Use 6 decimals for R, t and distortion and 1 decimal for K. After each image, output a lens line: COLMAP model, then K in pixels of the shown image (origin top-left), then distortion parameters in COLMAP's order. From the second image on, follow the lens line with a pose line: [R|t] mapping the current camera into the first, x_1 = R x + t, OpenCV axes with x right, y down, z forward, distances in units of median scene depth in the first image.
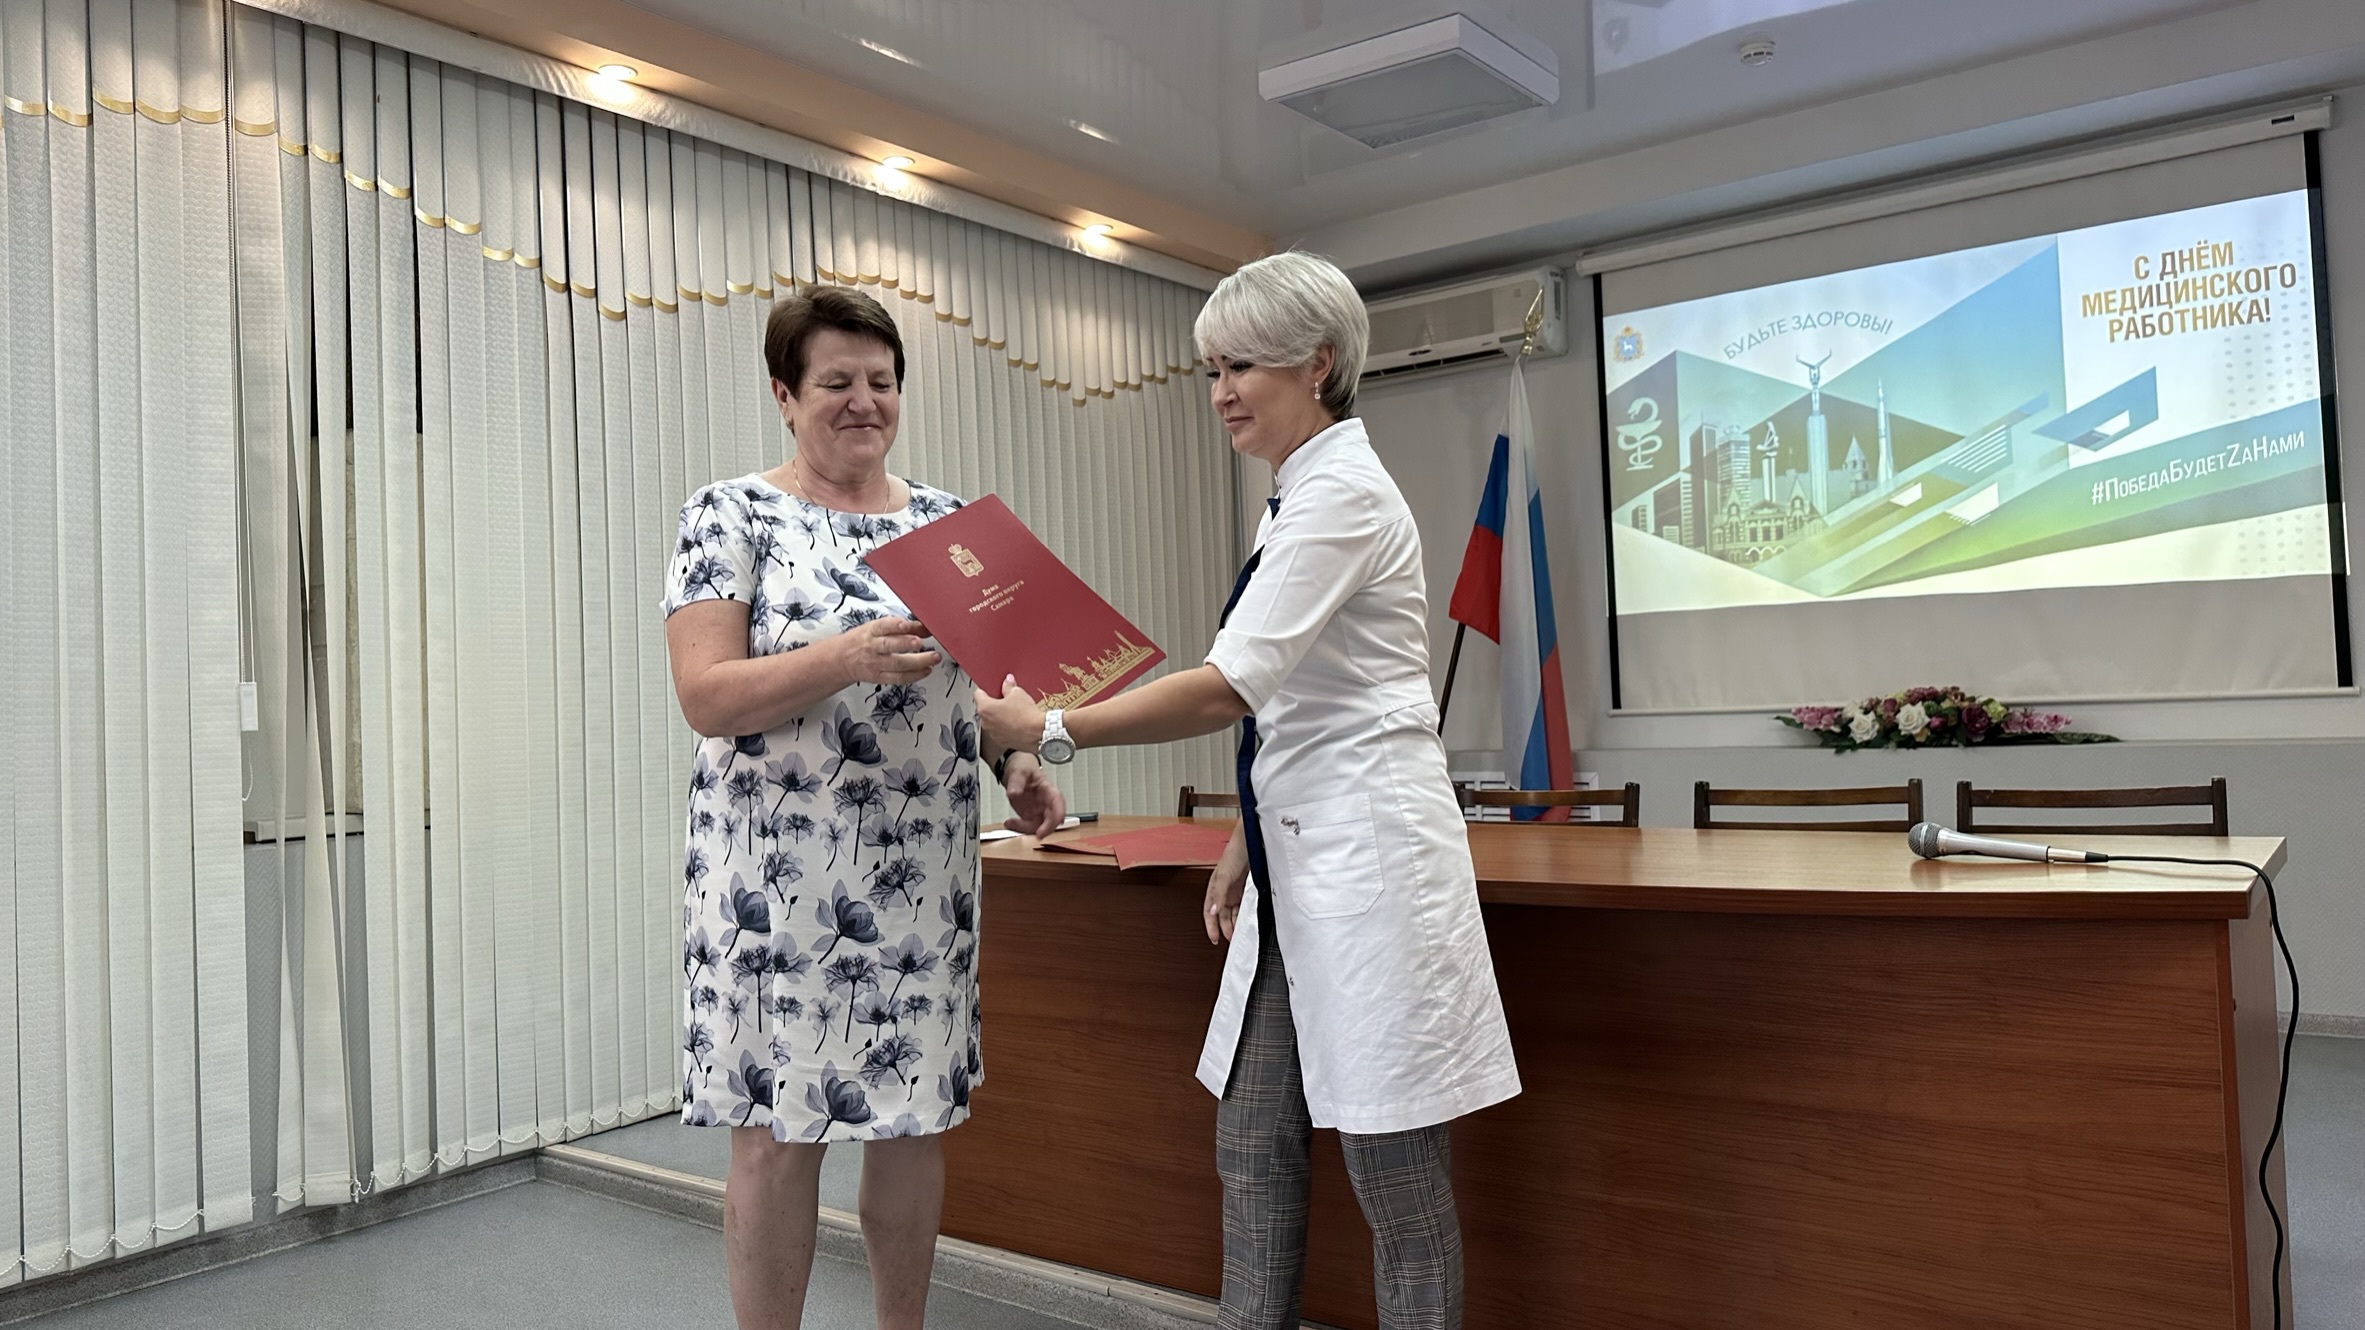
lens RADIAL K [[1693.5, 0, 1155.5], [0, 1693.5, 672.3], [0, 0, 1]] dist [0.049998, -0.068857]
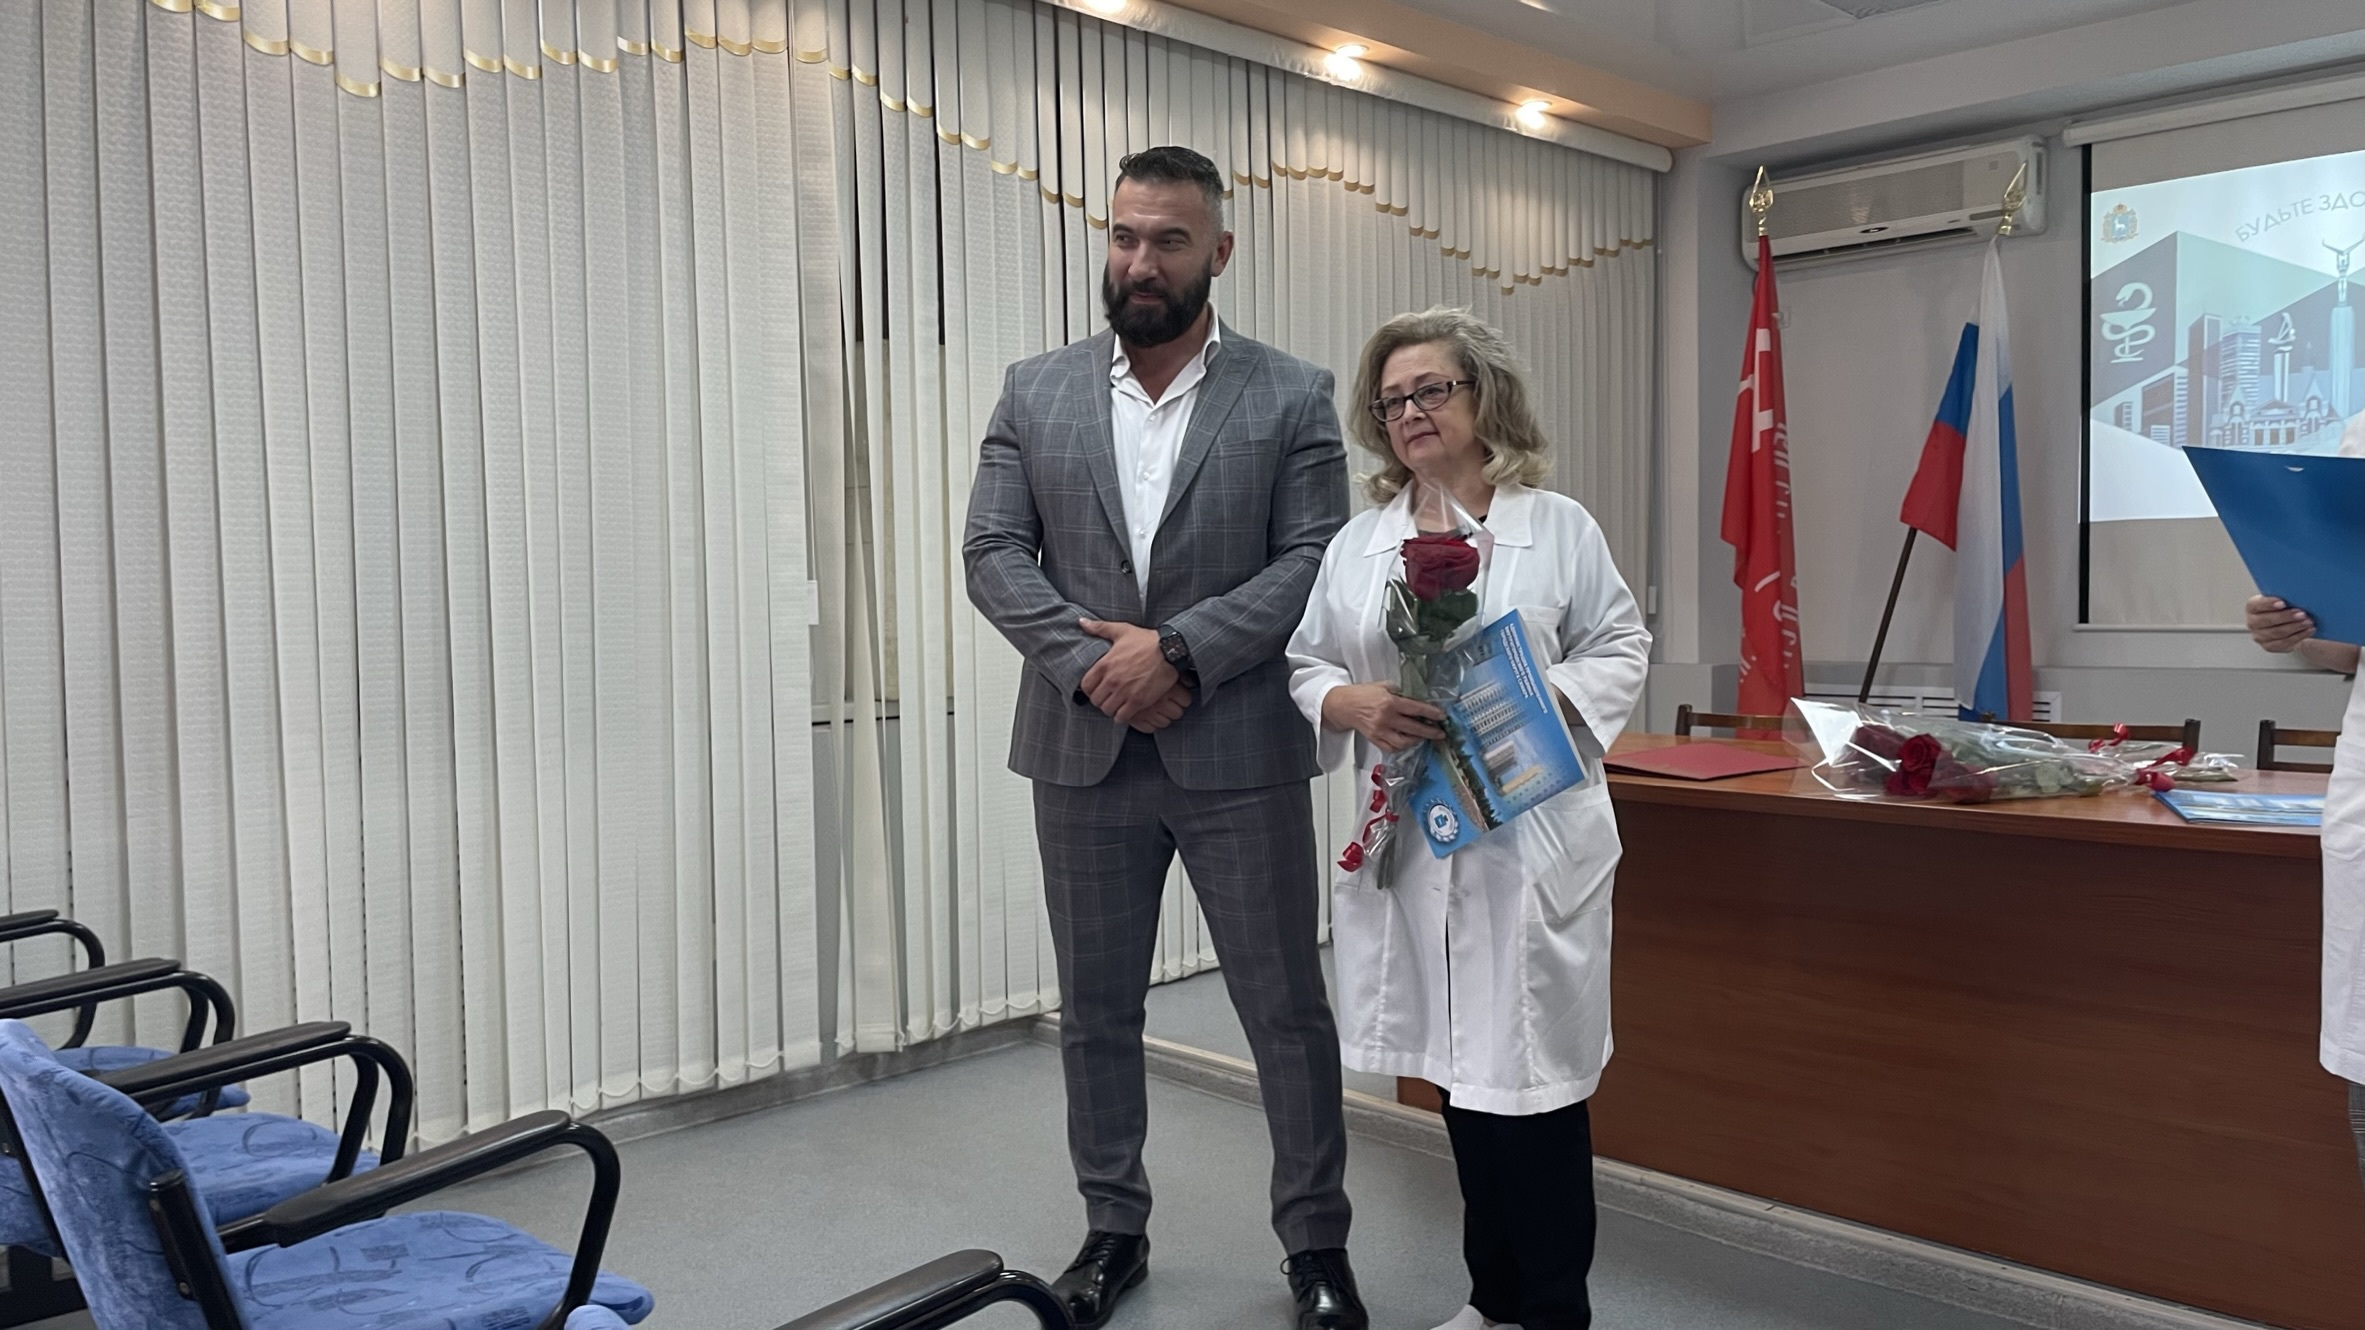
lens RADIAL K [[1835.5, 0, 1141.3], [0, 1835.5, 679.9], [0, 0, 1]] dist [0.082945, -0.116629]
pose [[0.987833, 0.032077, -0.152175, -0.091544], [-0.020508, 0.996821, 0.076989, -0.016926], [0.154161, -0.072932, 0.985350, -0.089880]]
